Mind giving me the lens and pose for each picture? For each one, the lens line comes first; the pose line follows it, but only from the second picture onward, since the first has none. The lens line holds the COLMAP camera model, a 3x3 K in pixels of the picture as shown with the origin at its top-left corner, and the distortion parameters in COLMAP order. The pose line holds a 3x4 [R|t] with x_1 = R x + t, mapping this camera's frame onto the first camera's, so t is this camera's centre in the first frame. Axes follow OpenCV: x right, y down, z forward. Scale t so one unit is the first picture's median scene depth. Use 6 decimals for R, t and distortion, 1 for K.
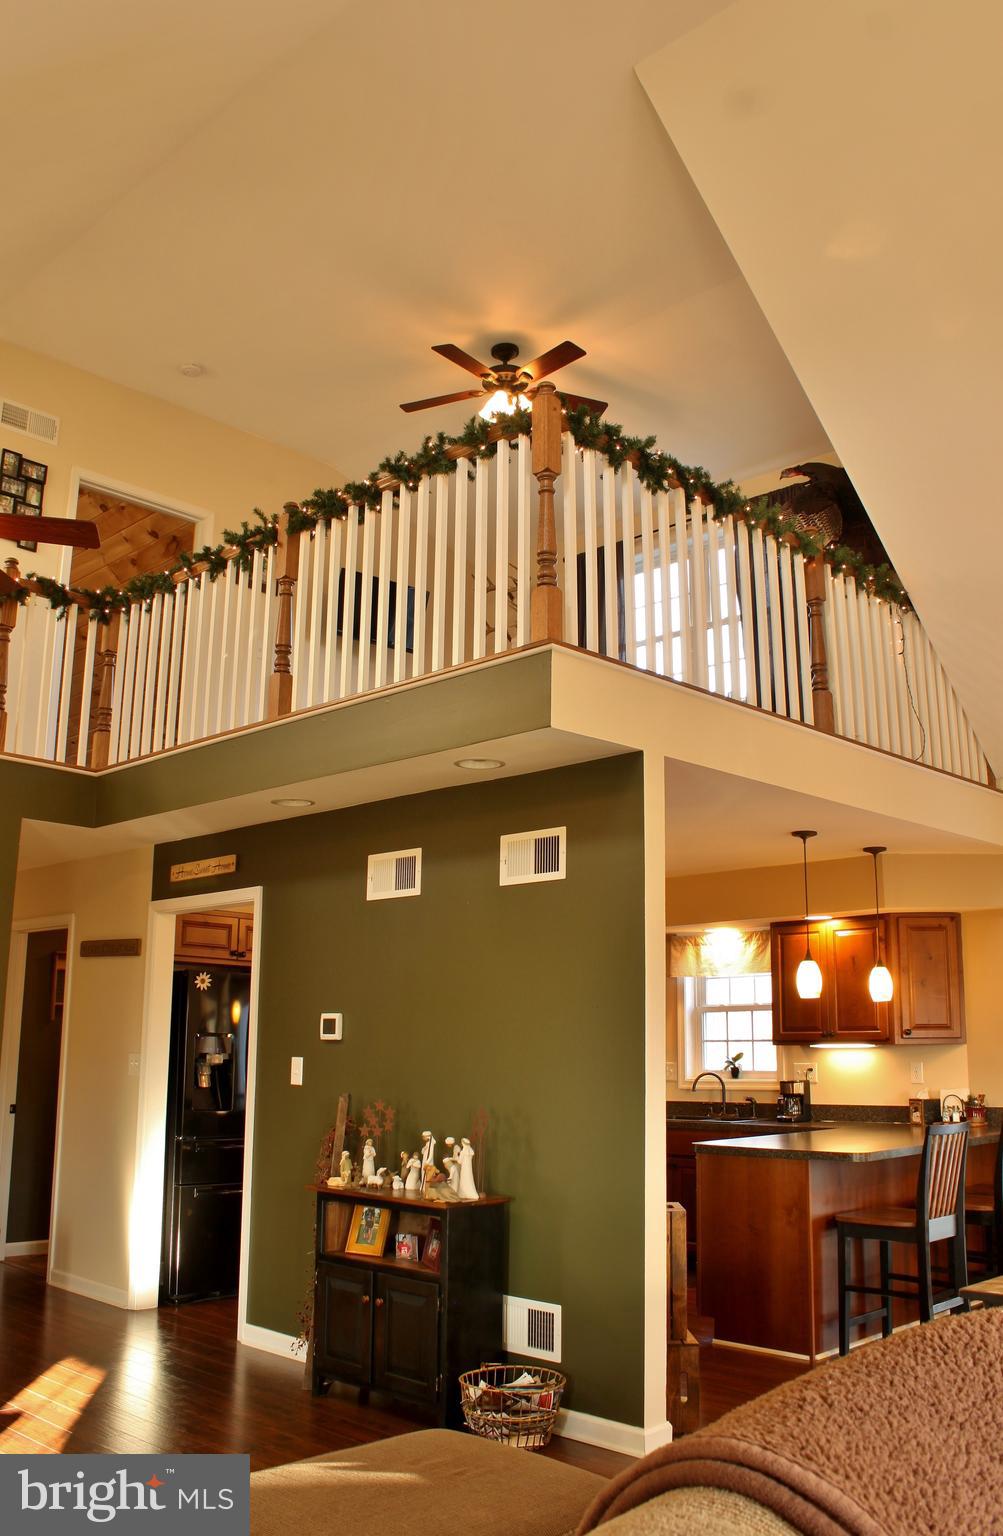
lens RADIAL K [[1307.6, 0, 501.5], [0, 1307.6, 768.0], [0, 0, 1]] dist [-0.196041, 0.178987]
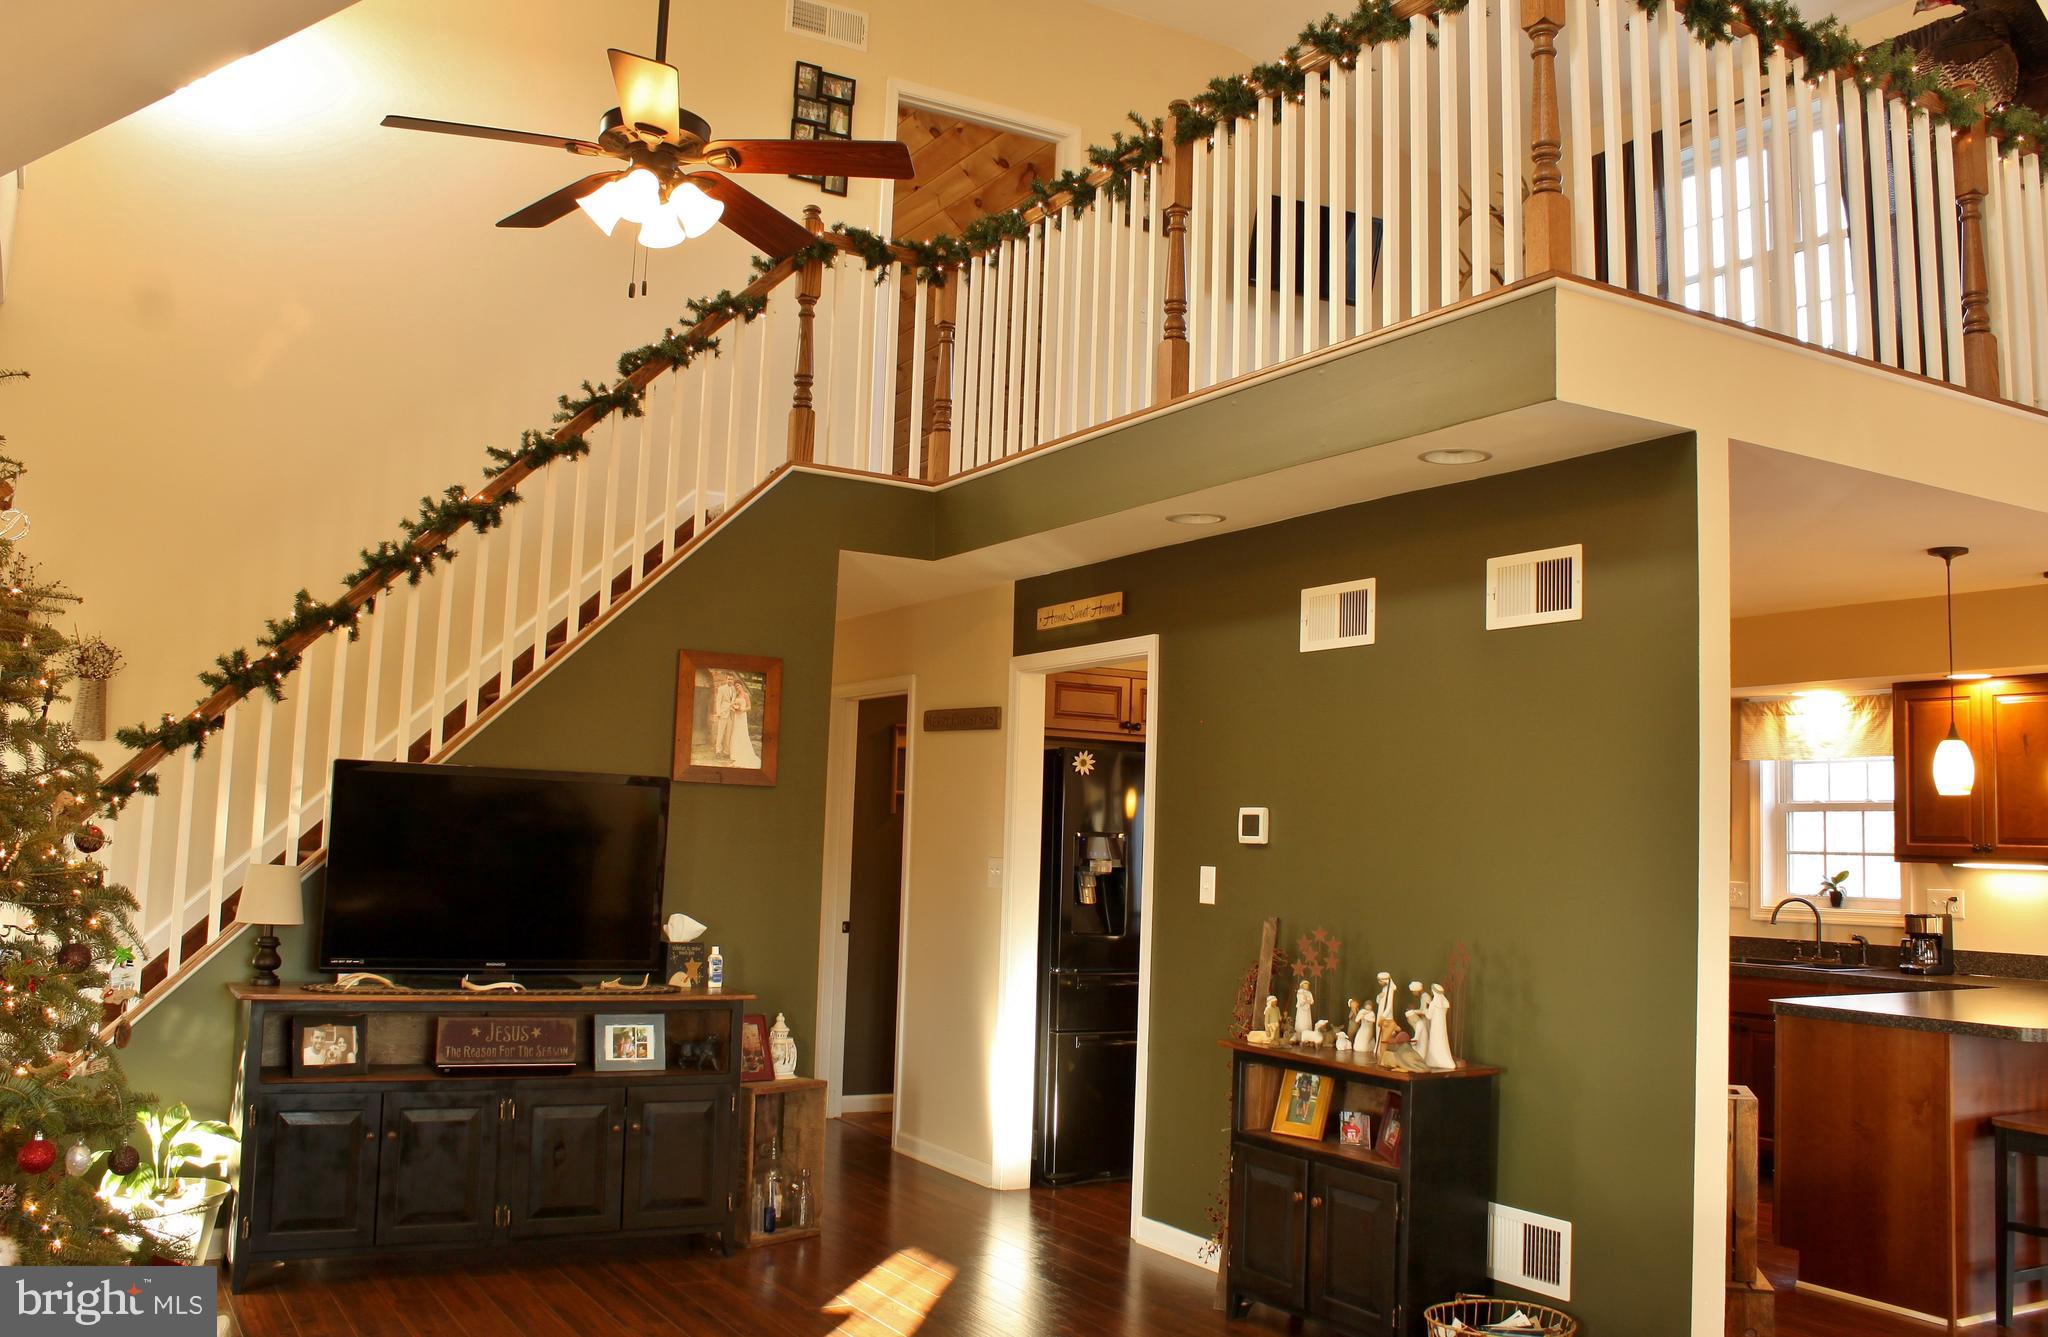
lens RADIAL K [[1731.2, 0, 1019.9], [0, 1731.2, 647.7], [0, 0, 1]] dist [-0.168323, 0.147281]
pose [[0.961801, -0.005539, -0.273692, 0.008250], [0.032390, 0.995075, 0.093685, 0.004616], [0.271825, -0.098971, 0.957244, 0.043029]]
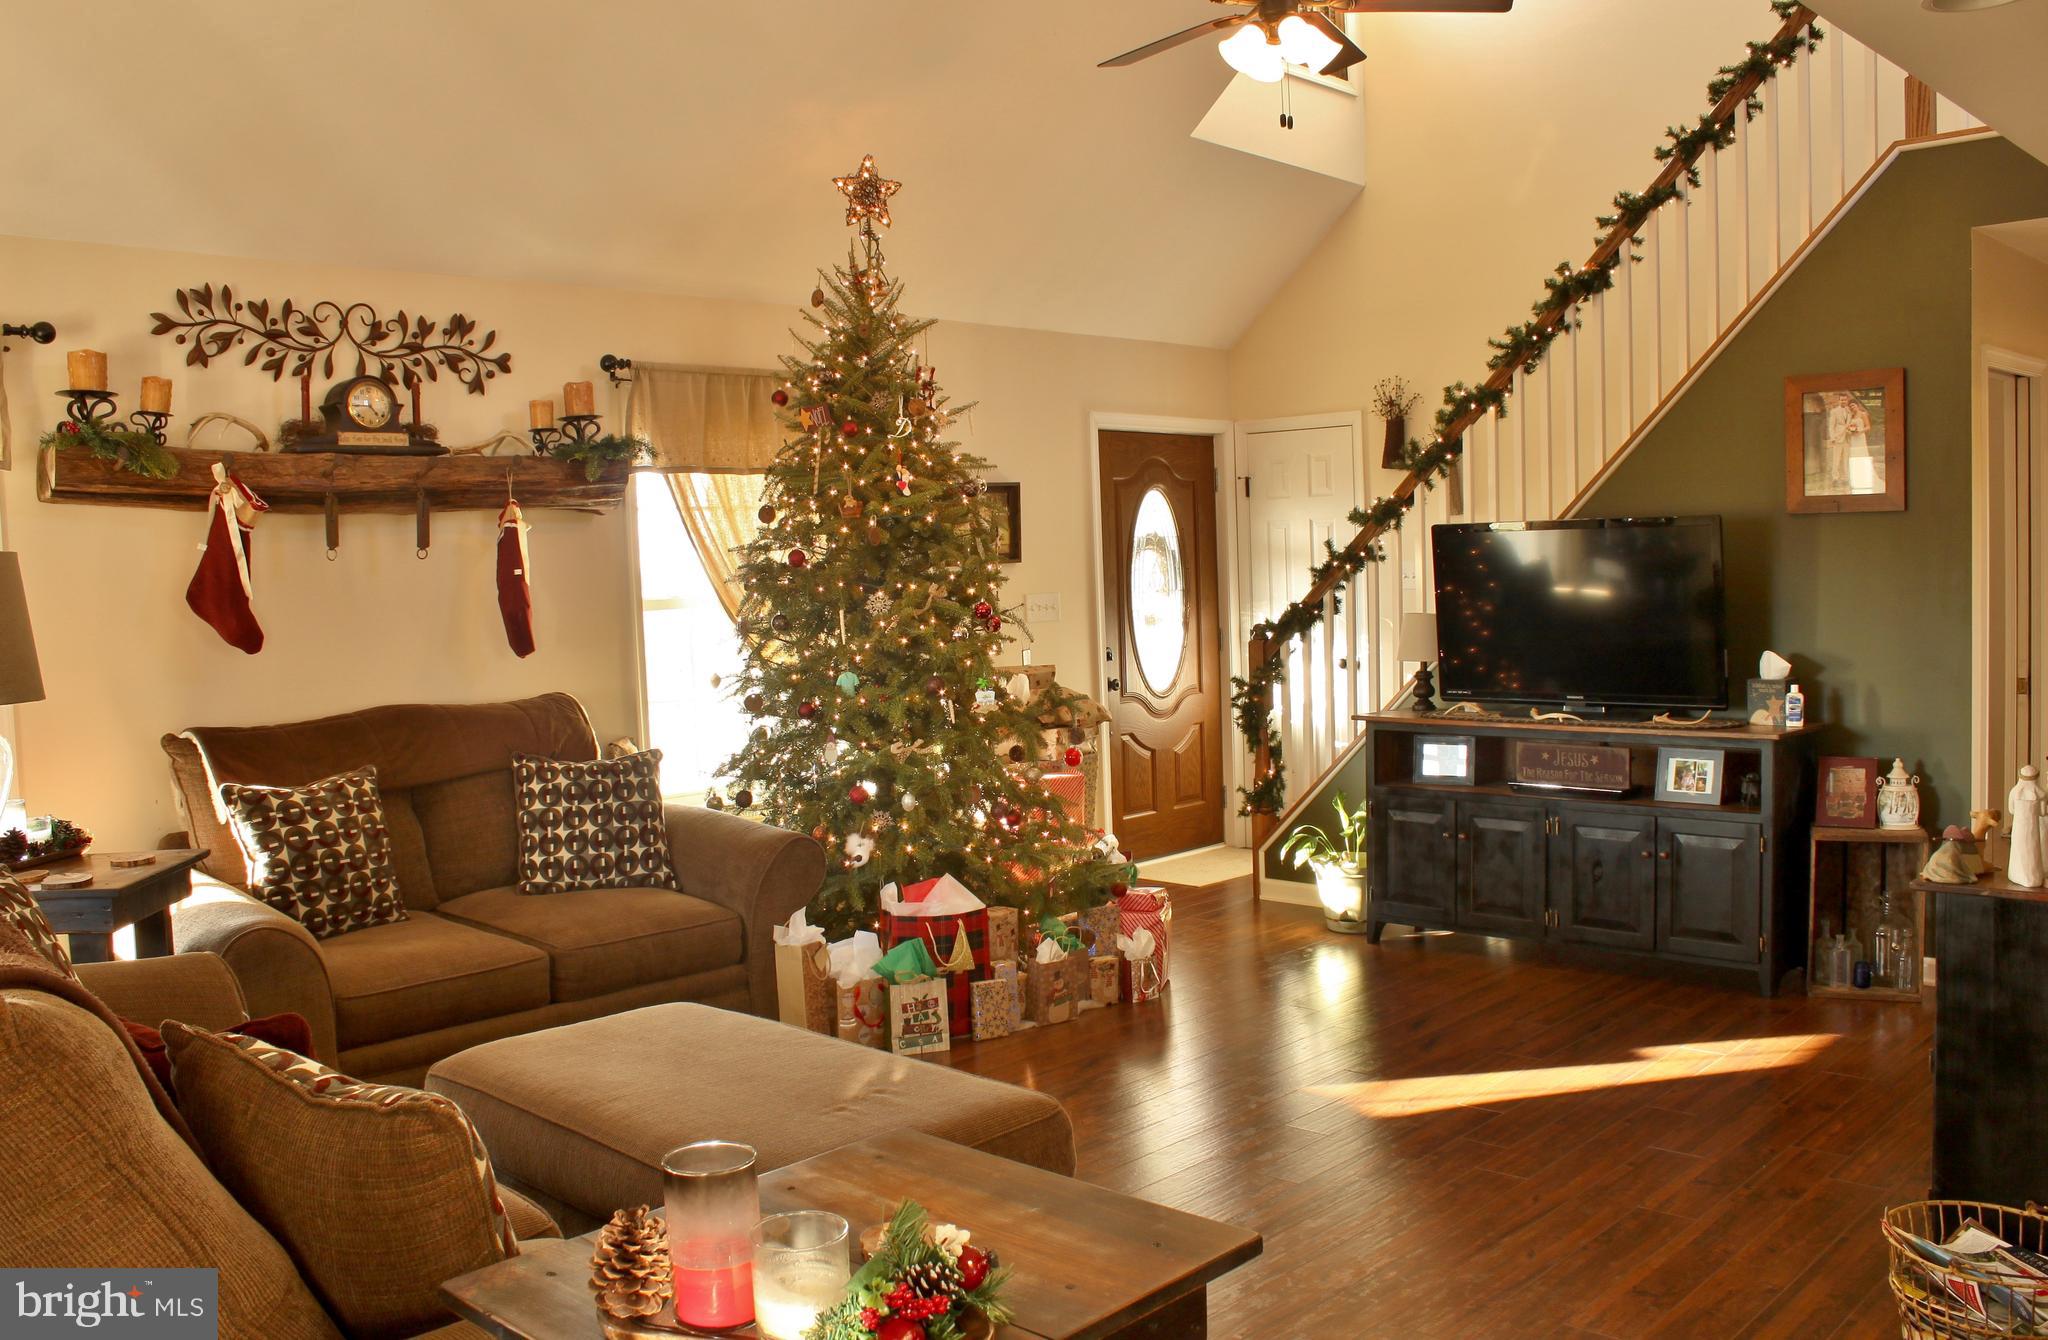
lens RADIAL K [[1743.4, 0, 984.9], [0, 1743.4, 664.3], [0, 0, 1]] dist [-0.196041, 0.178987]
pose [[0.000509, 0.051387, -0.998679, 0.470151], [0.243846, 0.968526, 0.049960, 0.089960], [0.969814, -0.243549, -0.012038, 0.473698]]
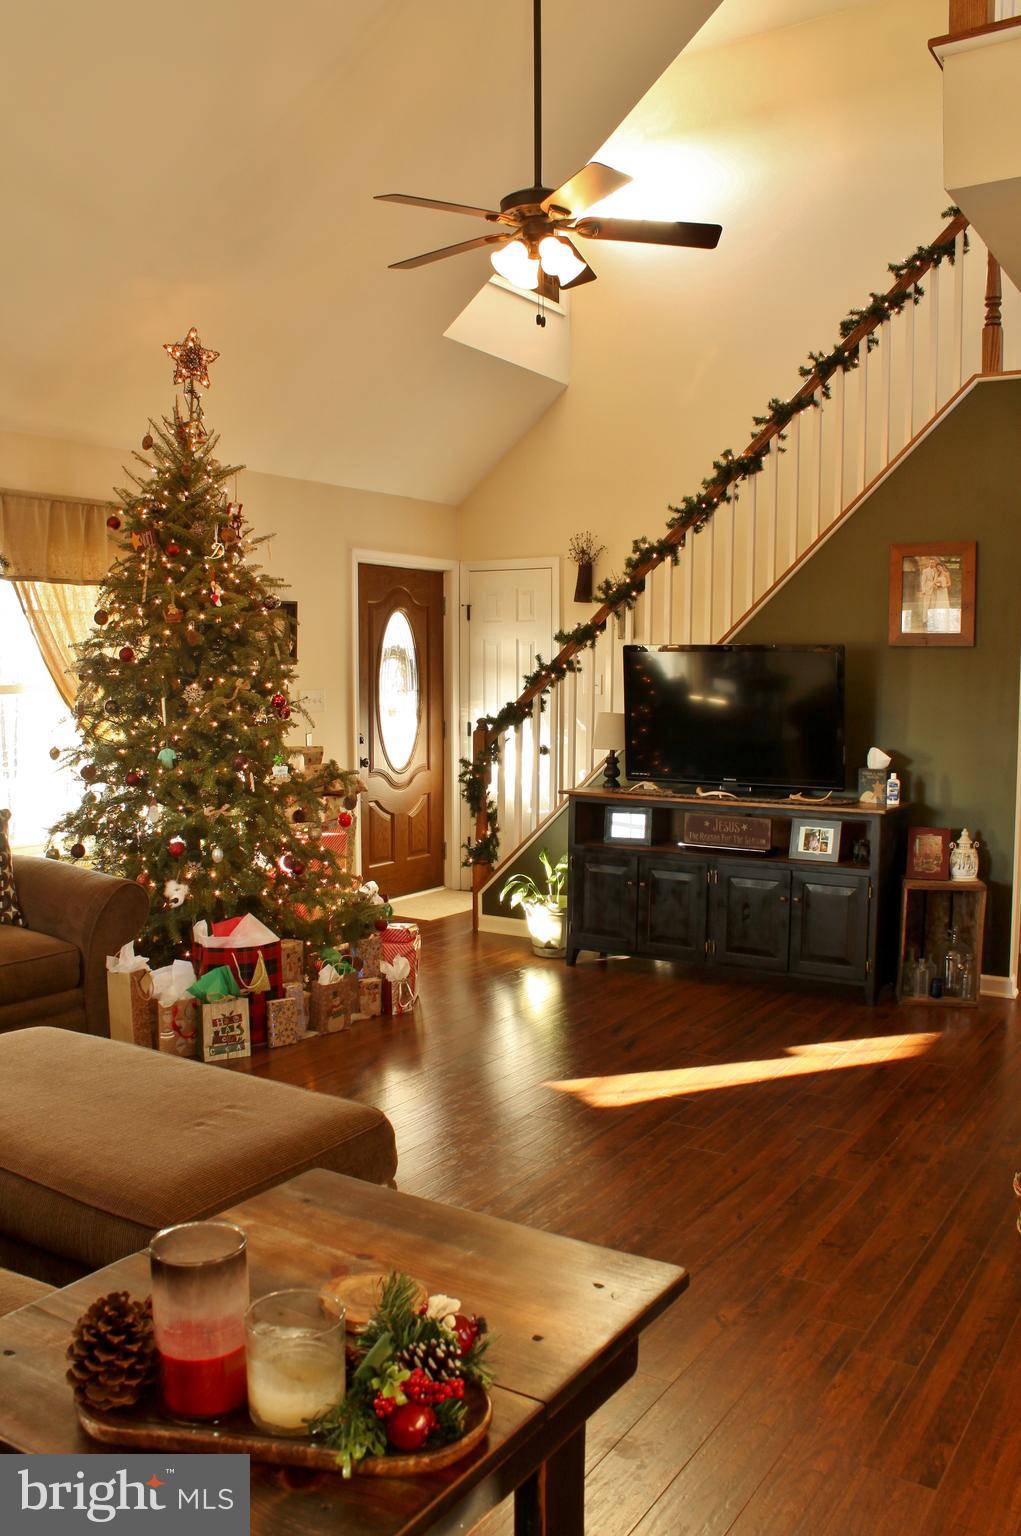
lens RADIAL K [[1305.9, 0, 510.5], [0, 1305.9, 768.0], [0, 0, 1]] dist [-0.186691, 0.223605]
pose [[0.210040, 0.068272, -0.975306, 0.417158], [0.207014, 0.971835, 0.112611, 0.086615], [0.955525, -0.225555, 0.189991, 0.443467]]
